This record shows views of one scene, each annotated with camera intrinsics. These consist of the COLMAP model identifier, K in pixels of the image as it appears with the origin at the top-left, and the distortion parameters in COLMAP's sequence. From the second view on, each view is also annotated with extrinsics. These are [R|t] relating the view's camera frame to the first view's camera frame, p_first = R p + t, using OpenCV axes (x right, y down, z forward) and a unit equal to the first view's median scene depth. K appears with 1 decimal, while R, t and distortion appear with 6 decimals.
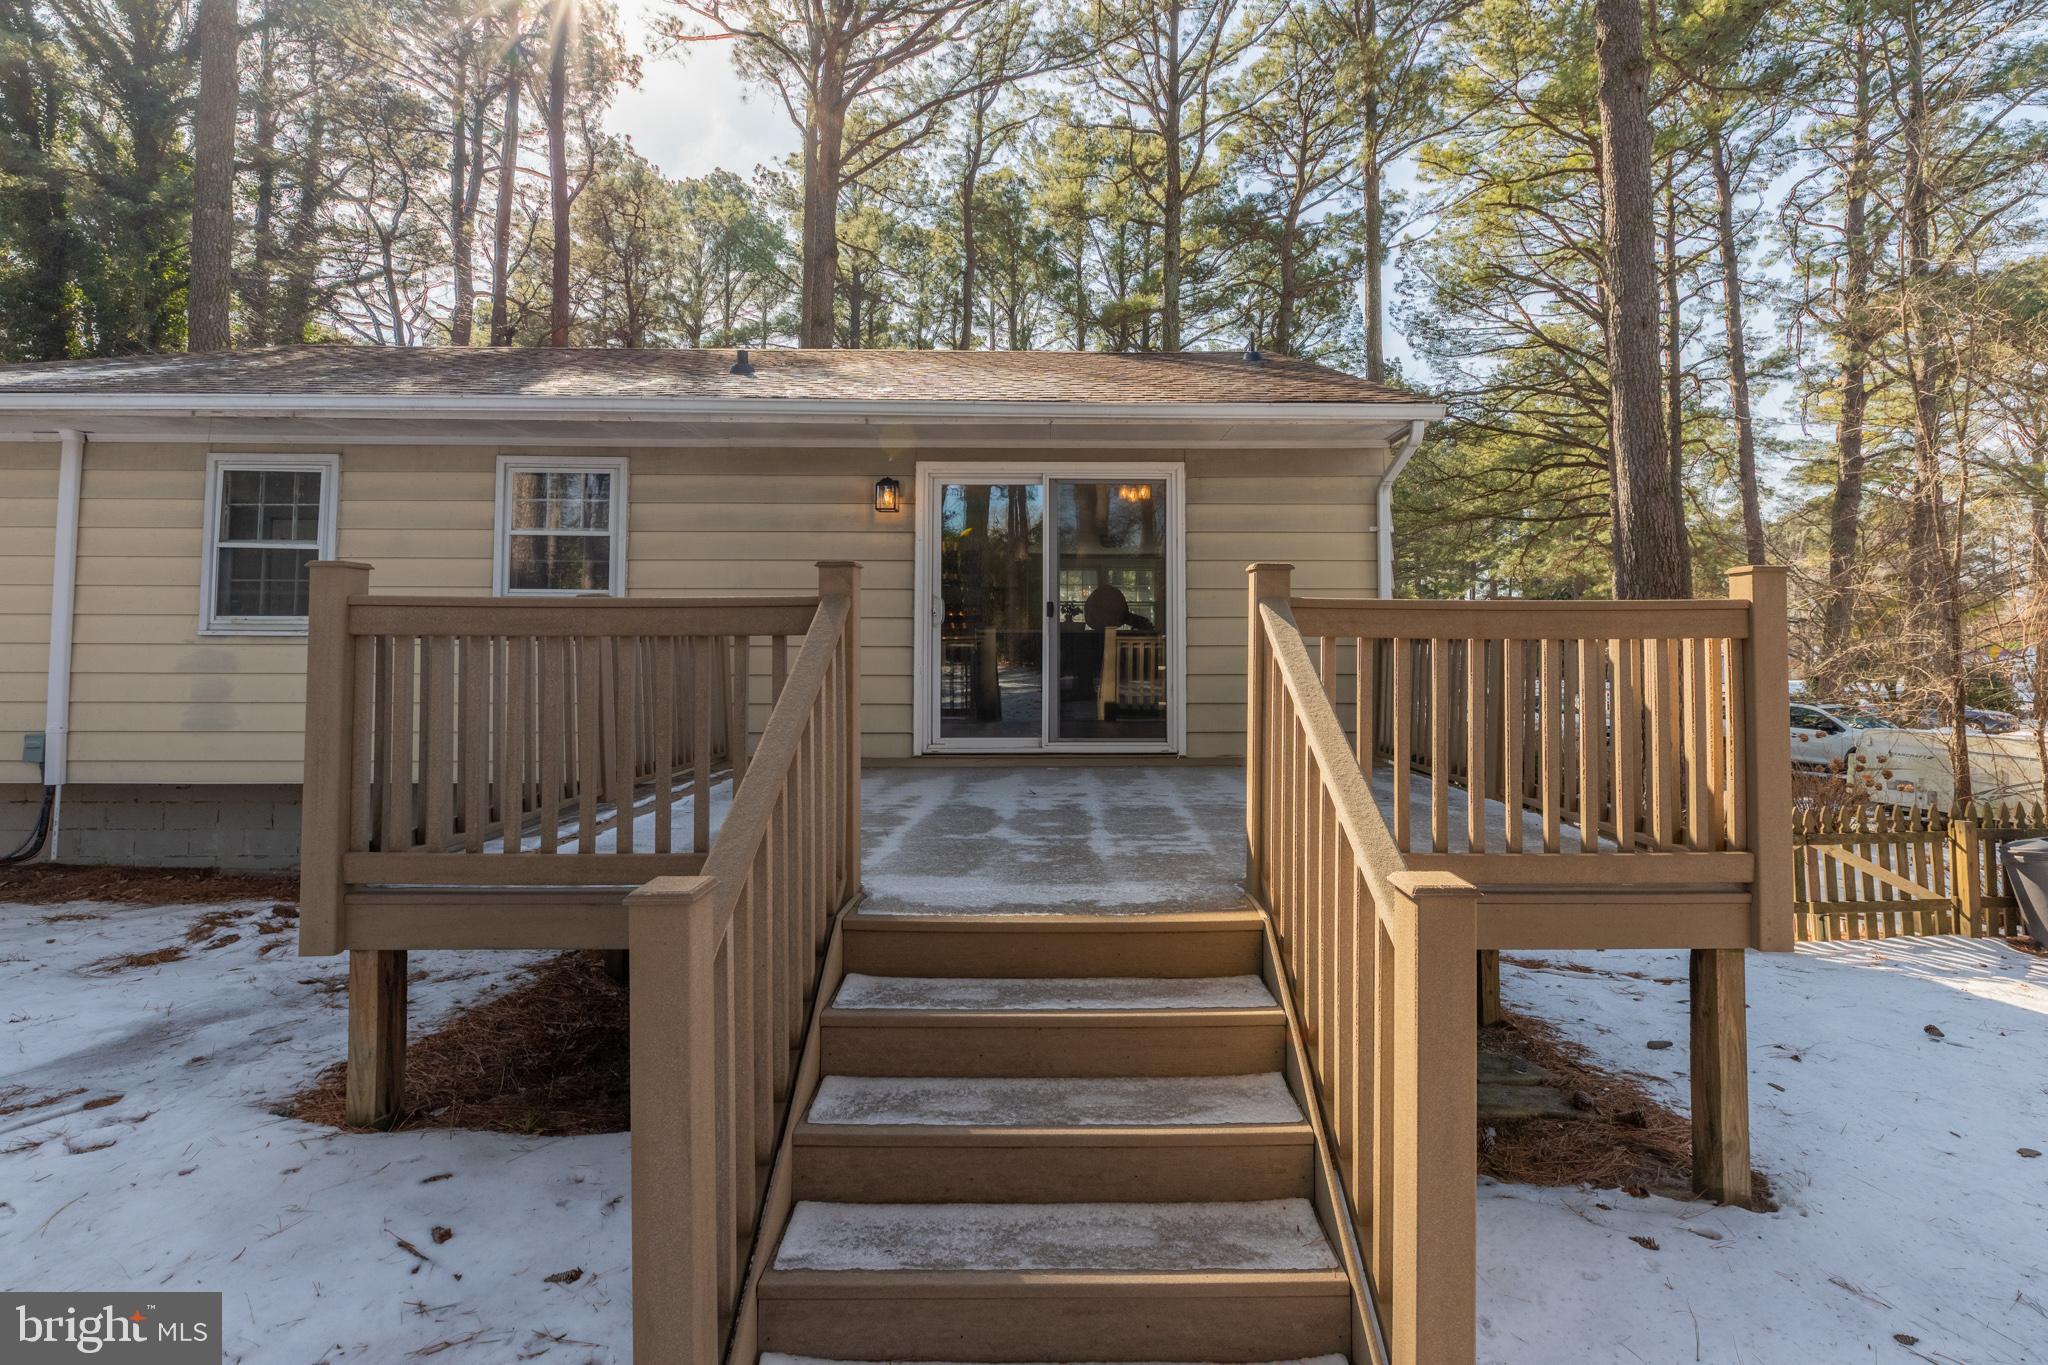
lens RADIAL K [[956.0, 0, 1023.9], [0, 956.0, 670.3], [0, 0, 1]] dist [-0.004166, -0.000790]
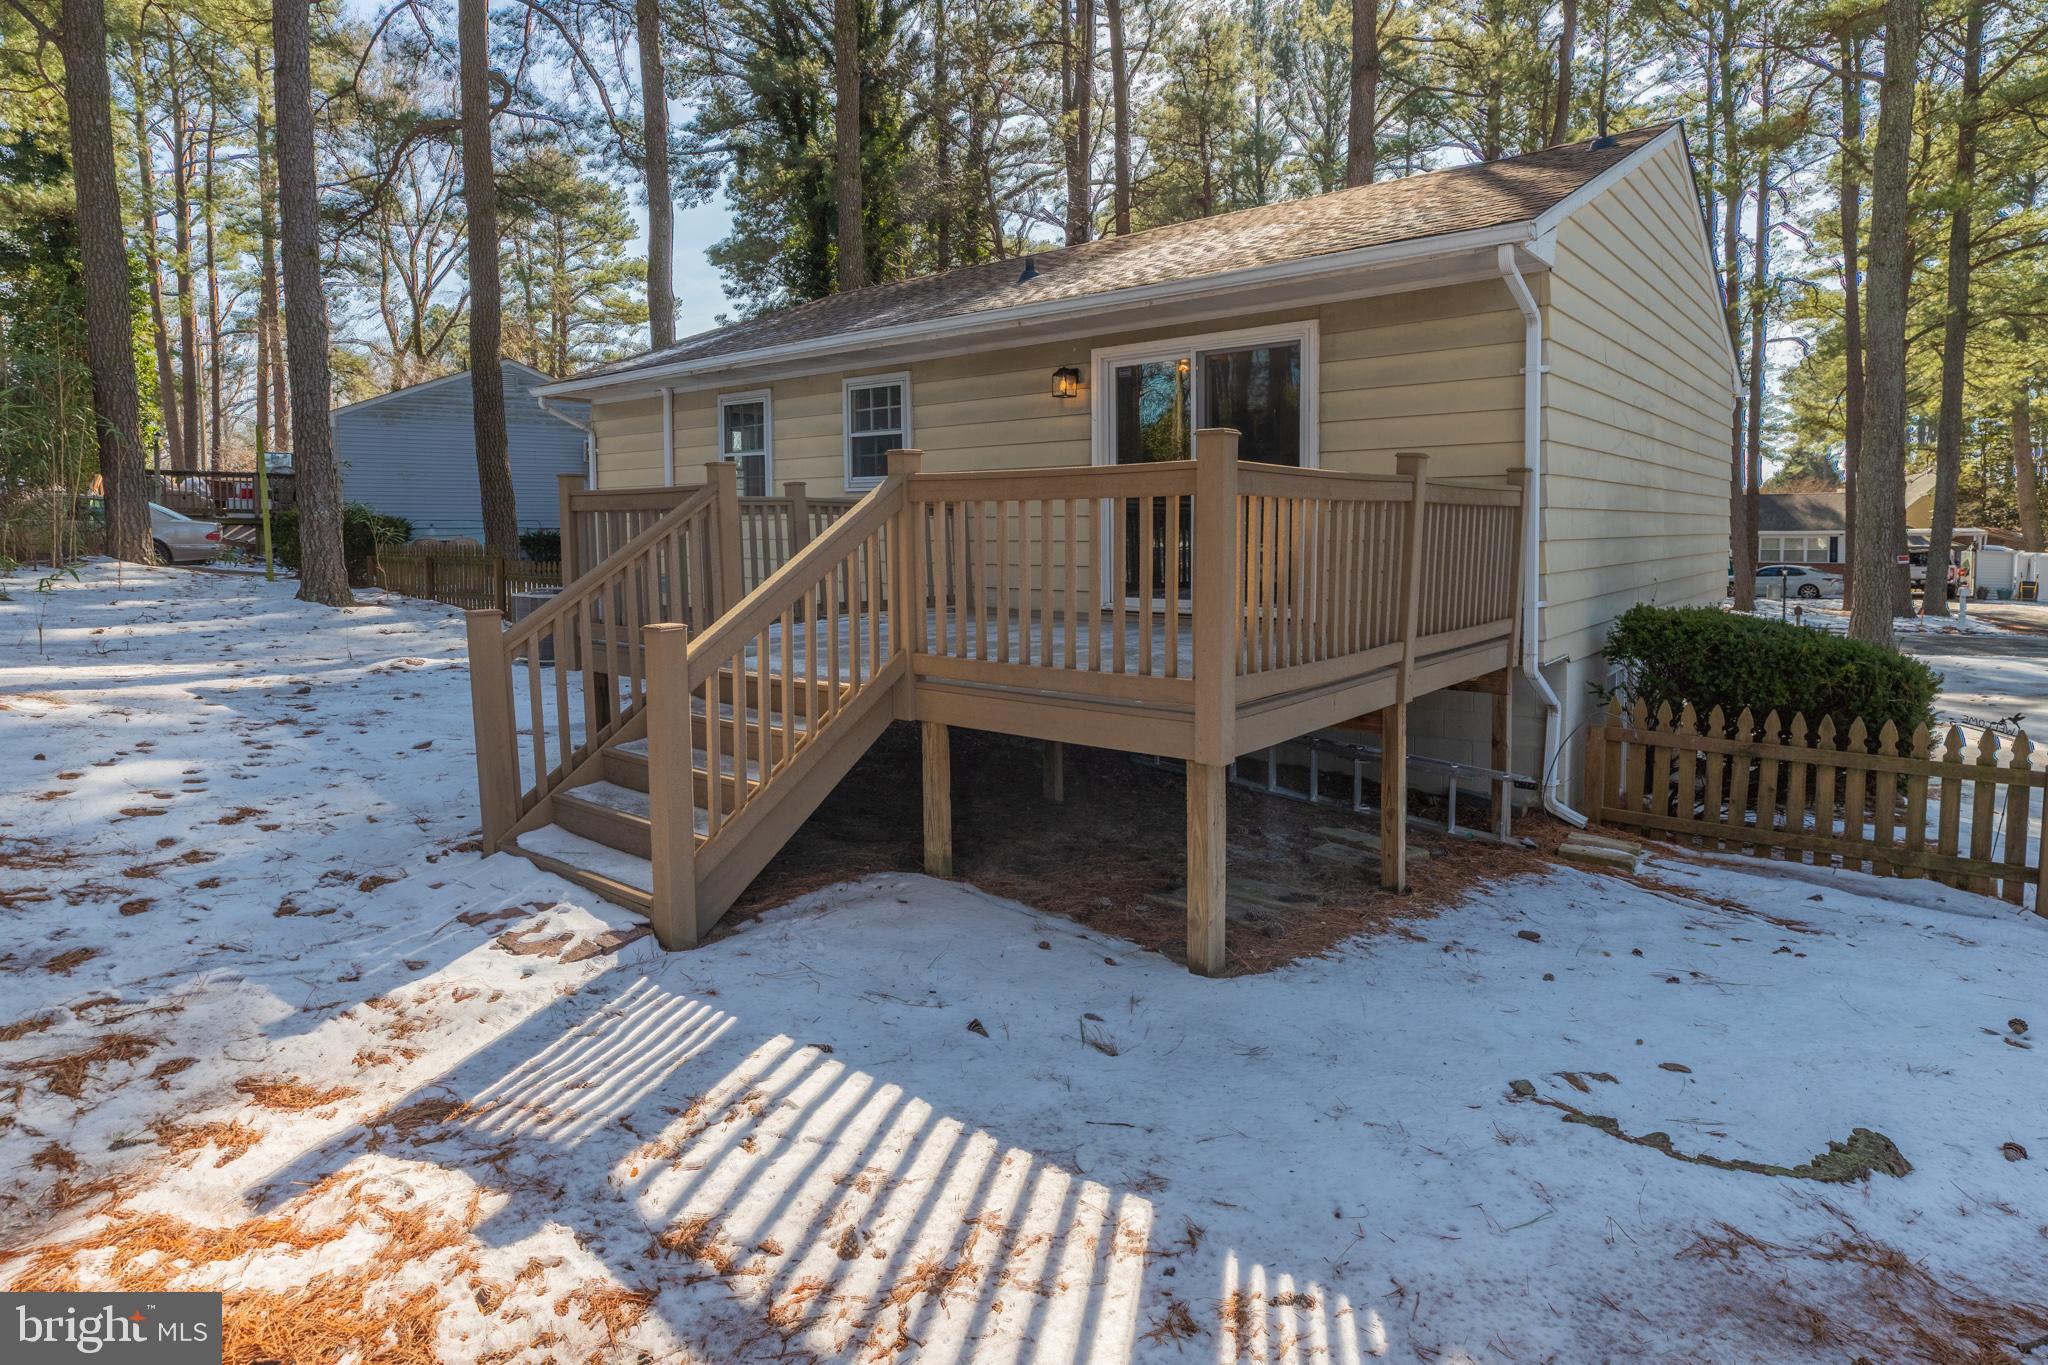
lens RADIAL K [[1123.3, 0, 1024.6], [0, 1123.3, 676.9], [0, 0, 1]] dist [-0.000734, 0.000028]
pose [[0.769195, 0.073683, -0.634751, 0.704021], [-0.005635, 0.994073, 0.108565, 0.021156], [0.638989, -0.079931, 0.765052, -0.090921]]
